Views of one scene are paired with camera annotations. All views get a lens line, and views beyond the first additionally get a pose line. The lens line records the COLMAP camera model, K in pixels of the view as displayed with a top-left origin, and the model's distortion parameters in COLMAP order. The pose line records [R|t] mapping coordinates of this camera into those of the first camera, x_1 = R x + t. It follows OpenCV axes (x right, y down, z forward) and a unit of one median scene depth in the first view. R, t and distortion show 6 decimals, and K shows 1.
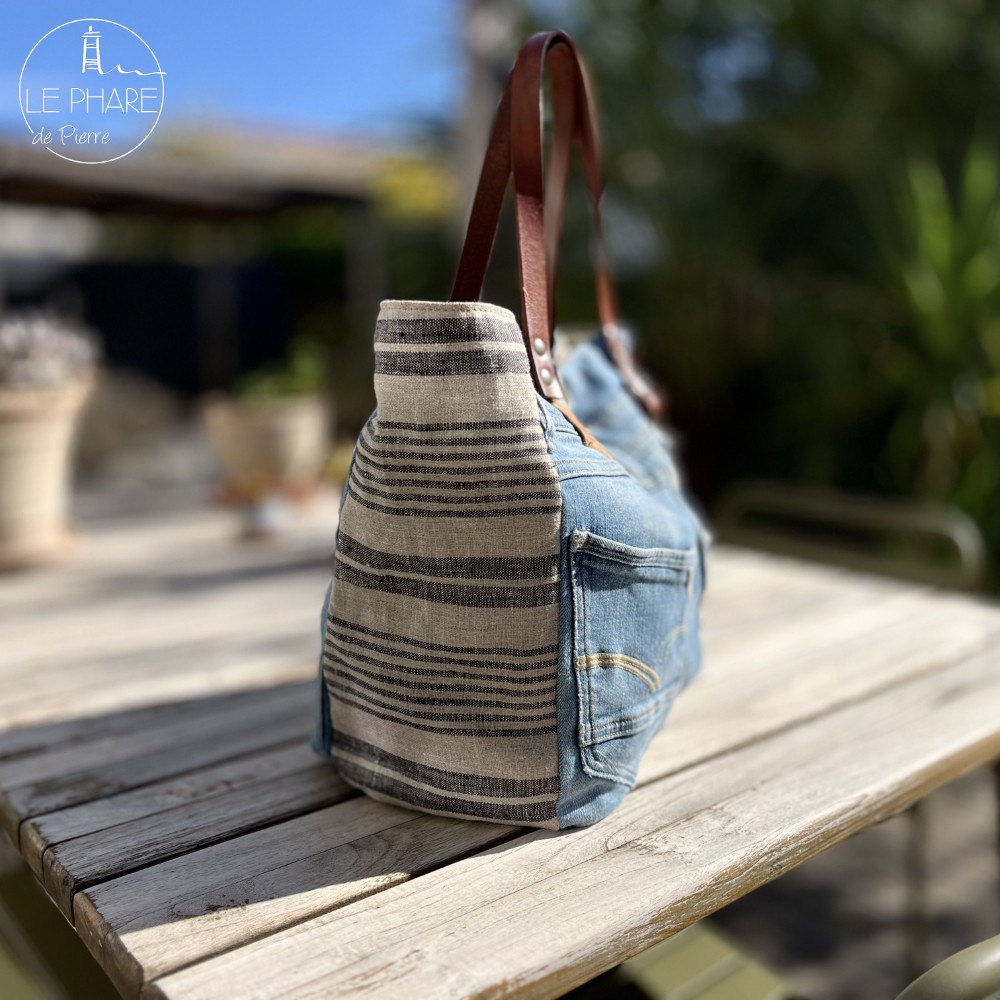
lens RADIAL K [[1025.8, 0, 500.0], [0, 1025.8, 500.0], [0, 0, 1]] dist [-0.082103, 0.242261]
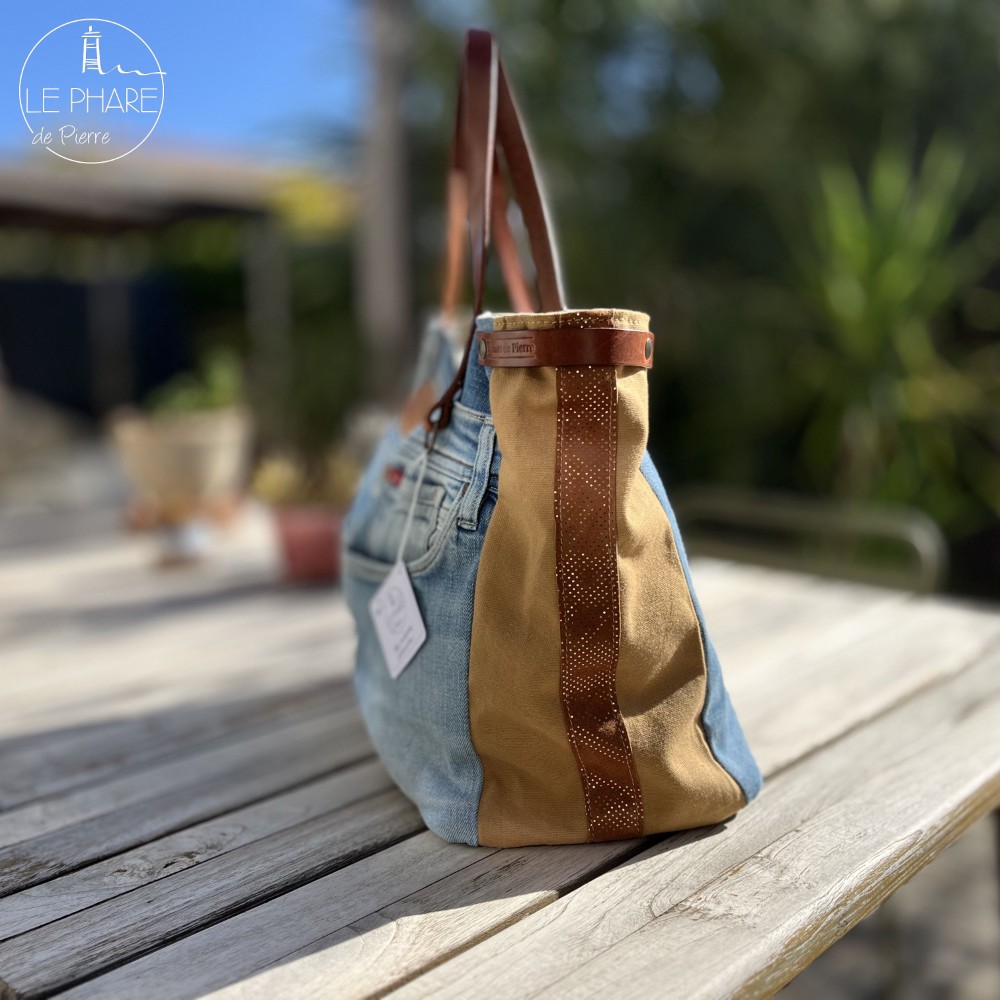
lens RADIAL K [[1032.6, 0, 500.0], [0, 1032.6, 500.0], [0, 0, 1]] dist [0.017132, -0.001757]
pose [[0.996114, -0.027445, 0.083682, -0.080148], [0.028604, 0.999510, -0.012678, -0.000738], [-0.083293, 0.015022, 0.996412, 0.121795]]
